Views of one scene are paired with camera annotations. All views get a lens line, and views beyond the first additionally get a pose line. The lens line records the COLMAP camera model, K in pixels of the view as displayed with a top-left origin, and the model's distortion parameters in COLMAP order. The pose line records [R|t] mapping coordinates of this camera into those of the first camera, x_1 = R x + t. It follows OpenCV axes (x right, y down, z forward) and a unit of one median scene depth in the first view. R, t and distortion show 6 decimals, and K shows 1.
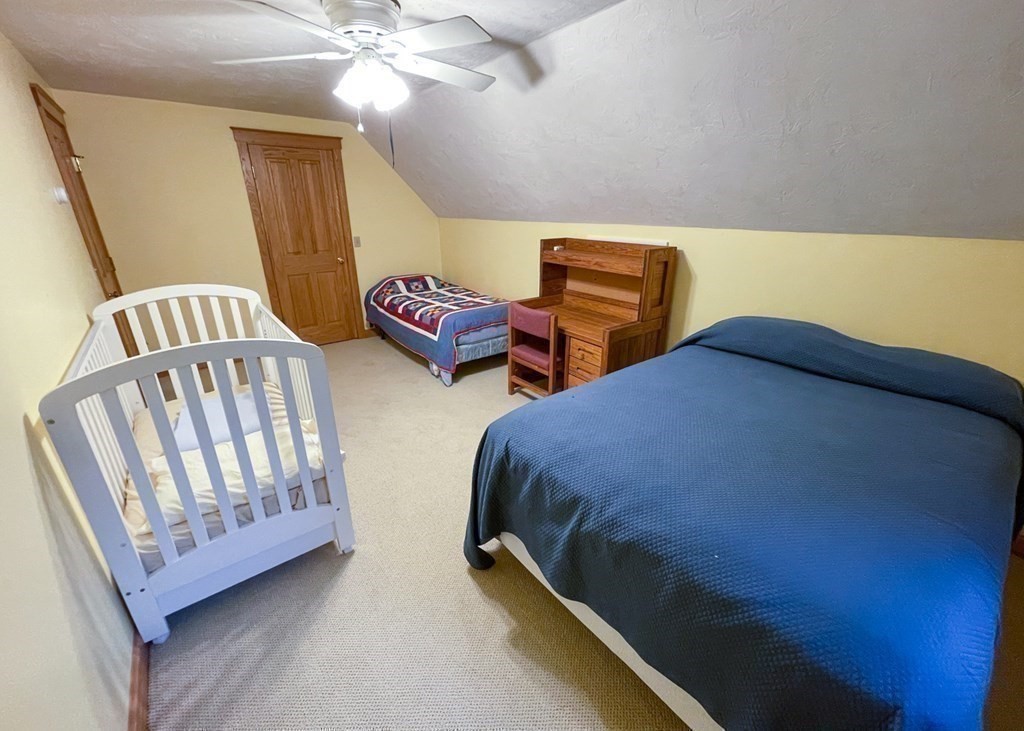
lens RADIAL K [[413.9, 0, 519.4], [0, 413.9, 368.3], [0, 0, 1]] dist [-0.012704, 0.000186]
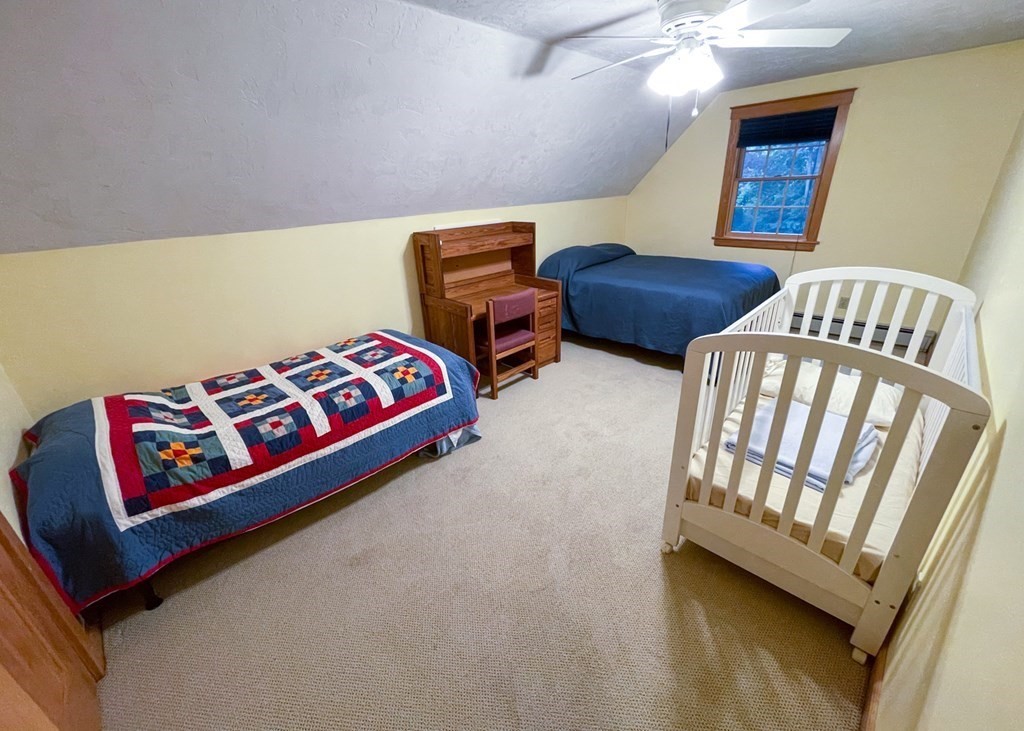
lens RADIAL K [[413.9, 0, 519.4], [0, 413.9, 368.3], [0, 0, 1]] dist [-0.012704, 0.000186]
pose [[-0.123514, -0.405219, 0.905838, -1.012338], [0.394181, 0.817688, 0.419534, -0.431844], [-0.910695, 0.408882, 0.058734, 1.025651]]
